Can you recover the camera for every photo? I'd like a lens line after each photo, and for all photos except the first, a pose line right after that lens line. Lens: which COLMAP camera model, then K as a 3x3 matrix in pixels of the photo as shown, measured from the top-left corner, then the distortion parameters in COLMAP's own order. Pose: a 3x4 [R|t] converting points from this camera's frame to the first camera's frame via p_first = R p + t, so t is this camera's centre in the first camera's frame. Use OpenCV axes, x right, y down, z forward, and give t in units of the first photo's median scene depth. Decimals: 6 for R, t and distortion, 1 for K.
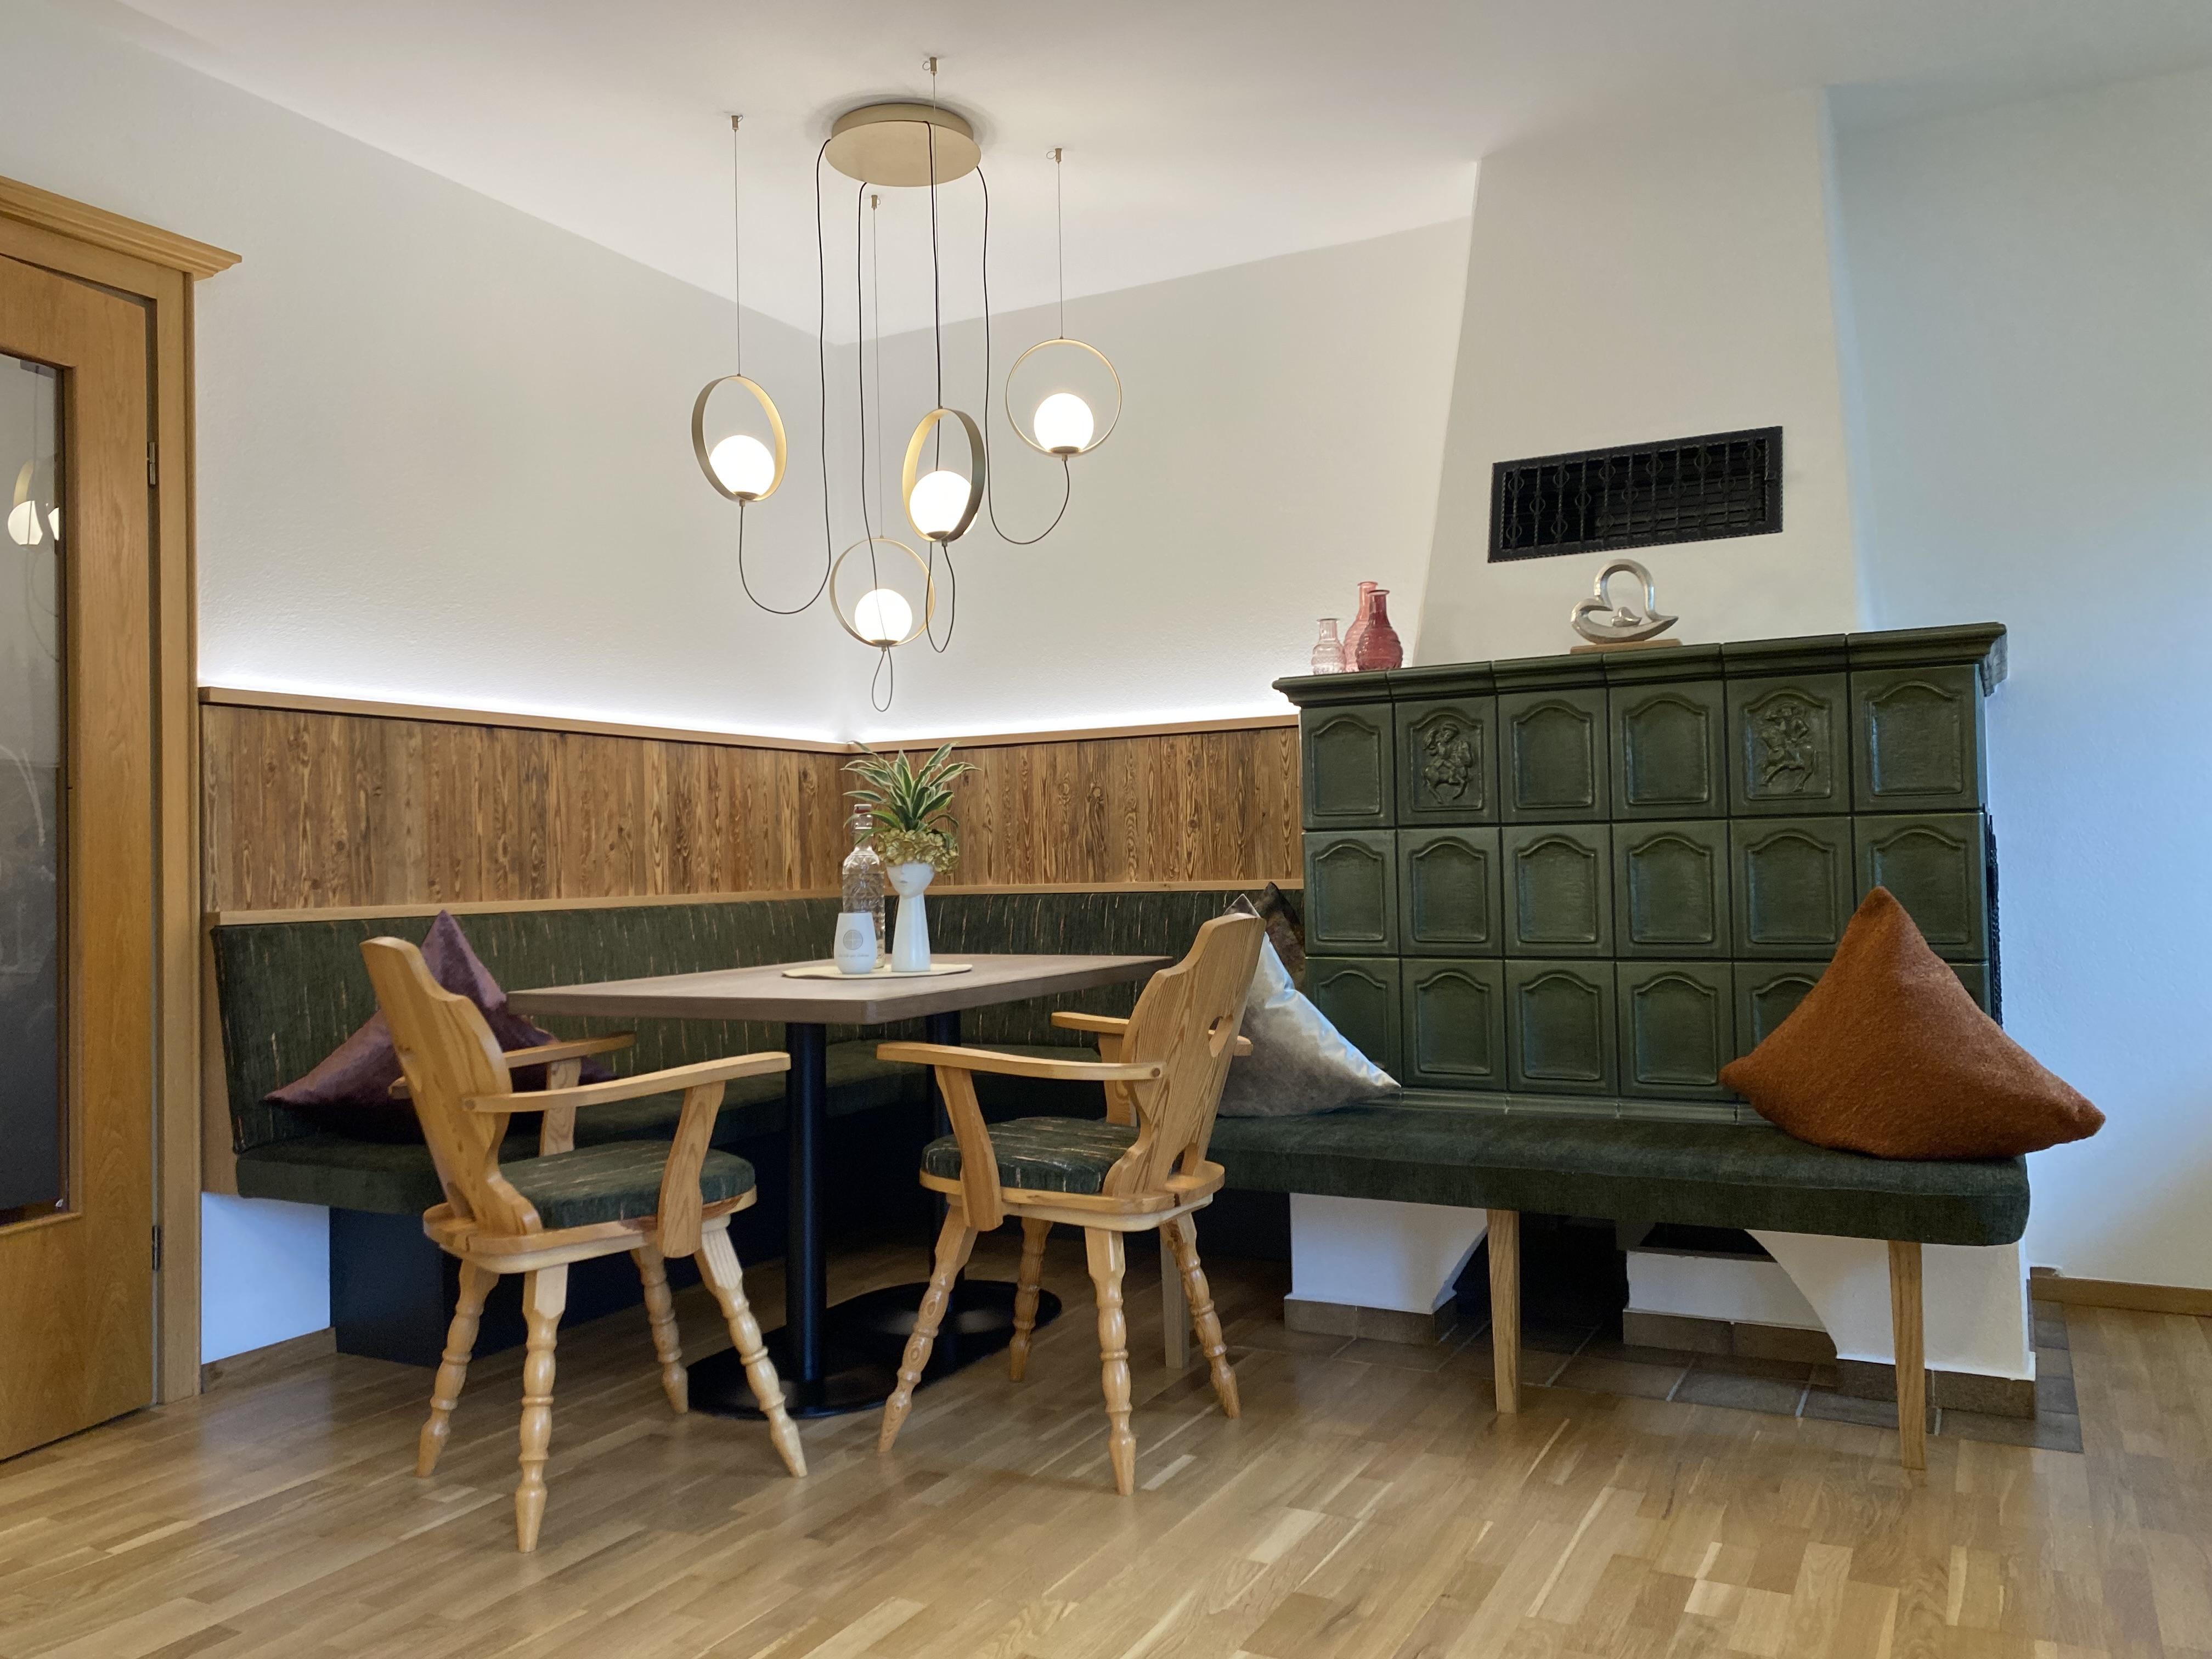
lens RADIAL K [[1686.6, 0, 1095.2], [0, 1686.6, 819.1], [0, 0, 1]] dist [0.067372, -0.103843]
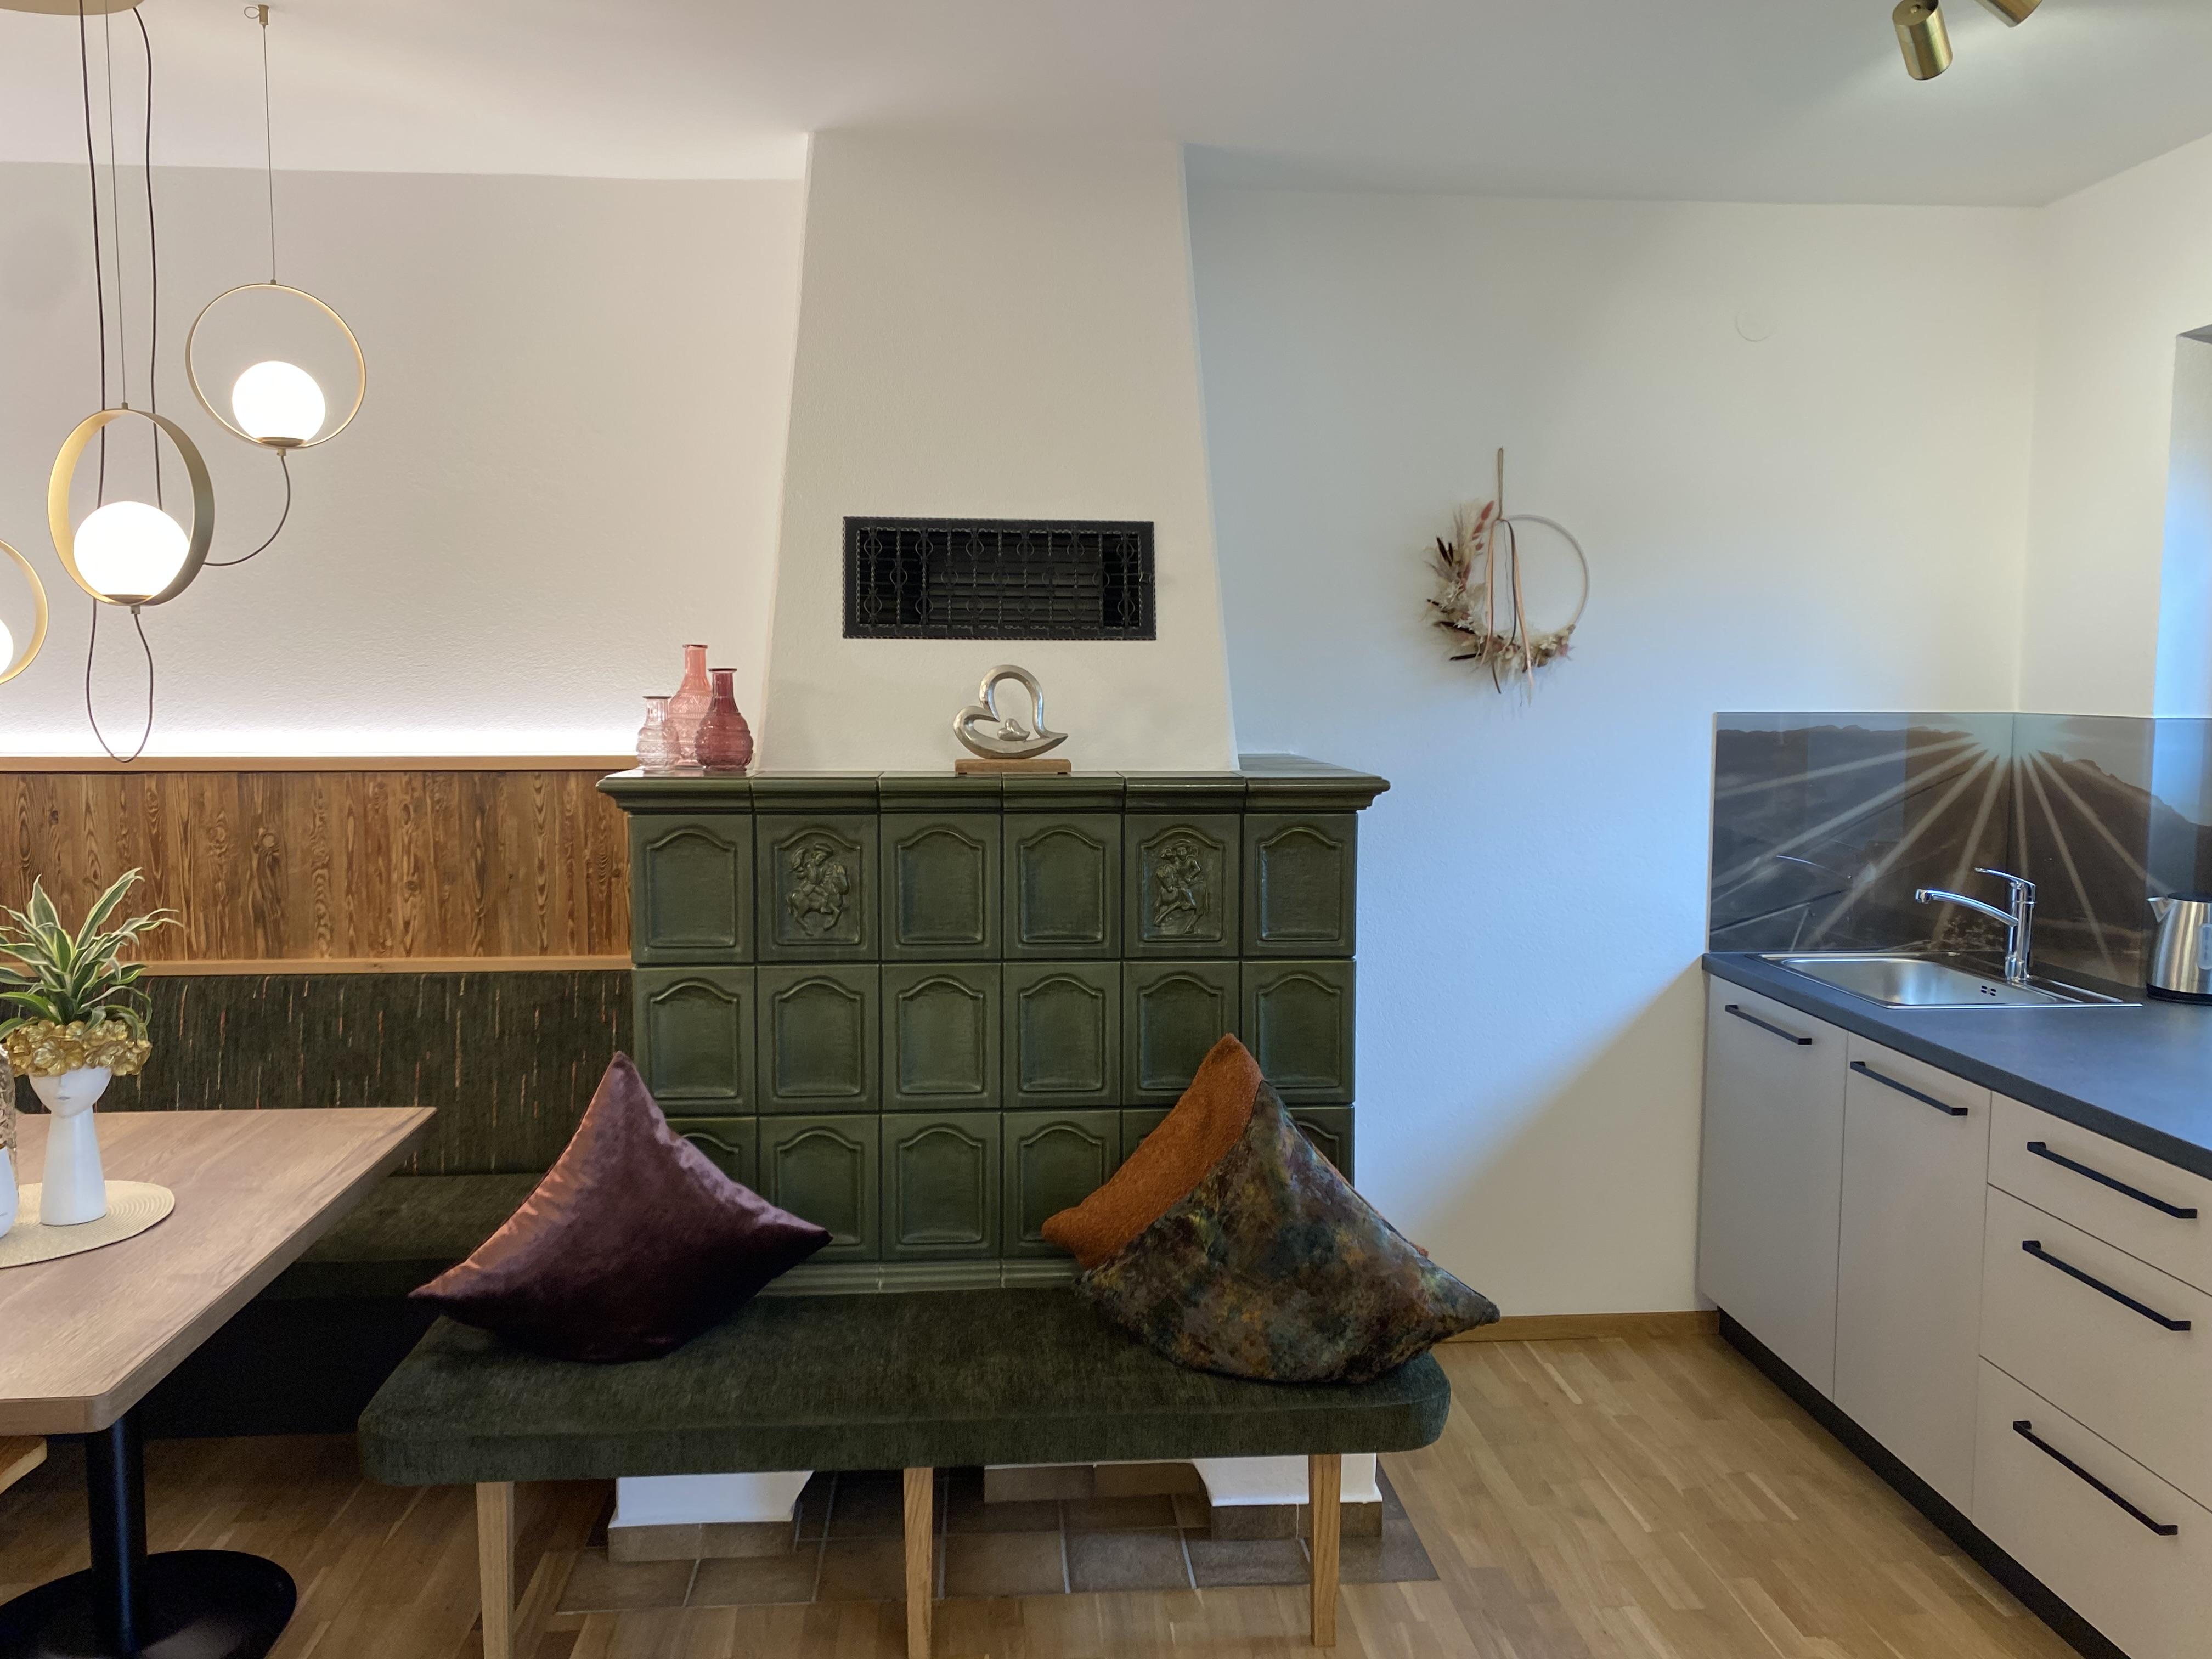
lens RADIAL K [[1686.6, 0, 1095.2], [0, 1686.6, 819.1], [0, 0, 1]] dist [0.067372, -0.103843]
pose [[0.847357, -0.020873, 0.530613, -0.127084], [-0.034657, 0.994923, 0.094483, -0.155981], [-0.529891, -0.098451, 0.842332, 0.212340]]
